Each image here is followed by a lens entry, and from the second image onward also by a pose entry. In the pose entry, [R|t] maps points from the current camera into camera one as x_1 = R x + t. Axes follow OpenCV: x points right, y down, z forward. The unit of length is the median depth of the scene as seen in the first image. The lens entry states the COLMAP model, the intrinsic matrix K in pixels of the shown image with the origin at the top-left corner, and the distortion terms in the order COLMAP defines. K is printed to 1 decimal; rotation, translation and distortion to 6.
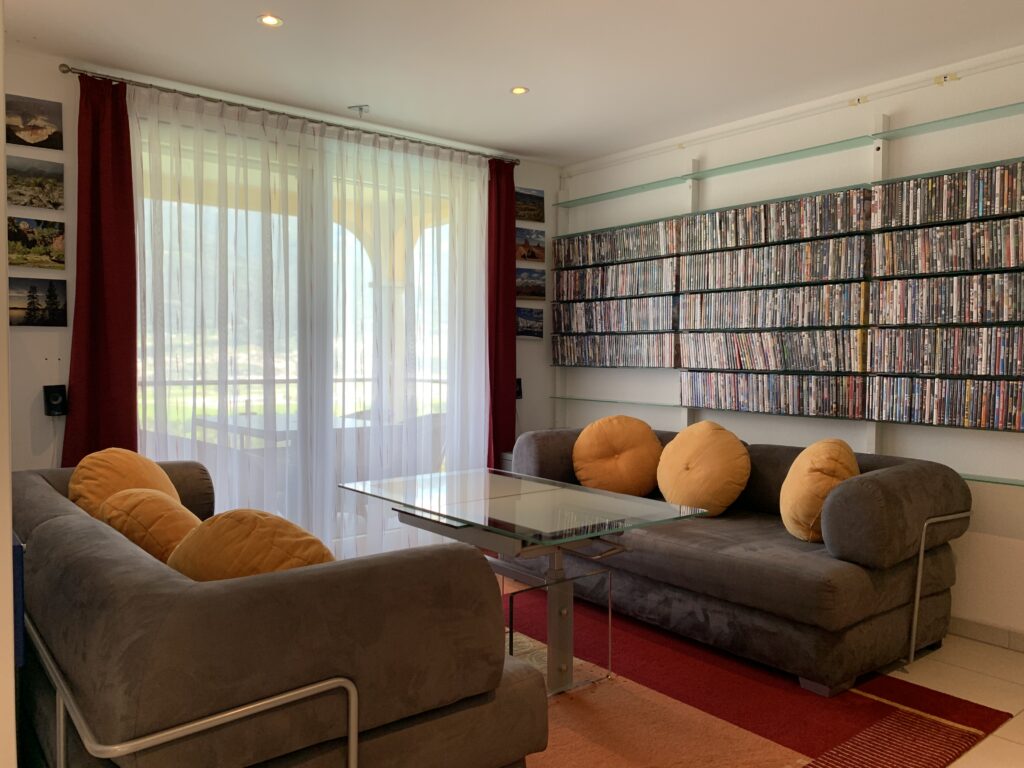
lens RADIAL K [[783.1, 0, 512.0], [0, 783.1, 384.0], [0, 0, 1]] dist [0.007128, 0.002343]
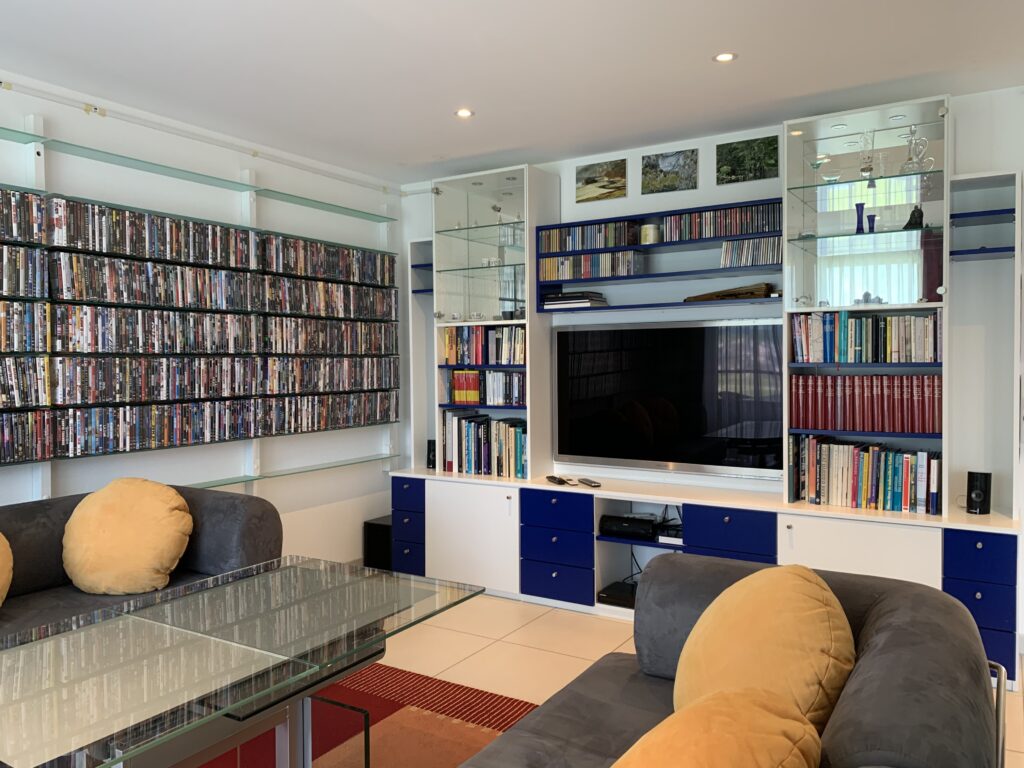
lens RADIAL K [[783.1, 0, 512.0], [0, 783.1, 384.0], [0, 0, 1]] dist [0.007128, 0.002343]
pose [[-0.333368, -0.030985, 0.942288, -0.590984], [0.040974, 0.998039, 0.047314, -0.063474], [-0.941906, 0.054382, -0.331444, 0.853706]]
